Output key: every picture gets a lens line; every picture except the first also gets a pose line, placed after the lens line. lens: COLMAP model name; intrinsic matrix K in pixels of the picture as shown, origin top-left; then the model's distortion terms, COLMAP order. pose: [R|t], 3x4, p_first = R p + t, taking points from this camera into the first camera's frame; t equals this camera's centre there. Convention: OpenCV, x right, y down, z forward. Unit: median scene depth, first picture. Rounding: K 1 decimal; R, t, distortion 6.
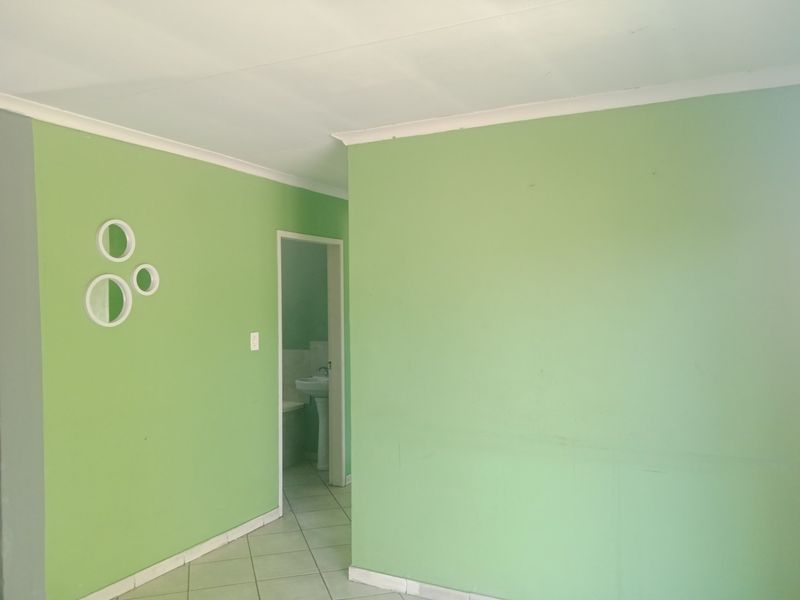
lens RADIAL K [[641.7, 0, 400.0], [0, 641.7, 300.0], [0, 0, 1]] dist [0.074186, -0.109042]
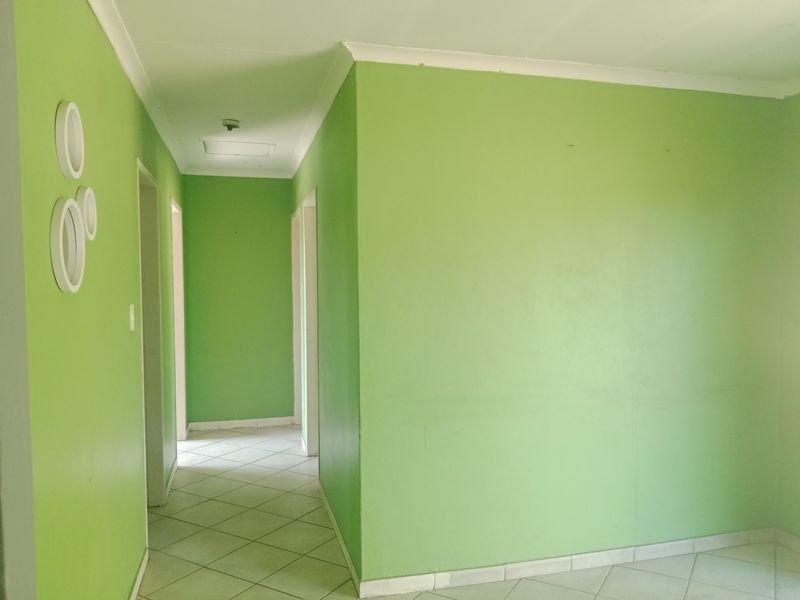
lens RADIAL K [[641.7, 0, 400.0], [0, 641.7, 300.0], [0, 0, 1]] dist [0.074186, -0.109042]
pose [[0.739118, -0.017191, 0.673357, -0.606901], [-0.006935, 0.999427, 0.033128, 0.028405], [-0.673540, -0.029155, 0.738575, 0.384125]]
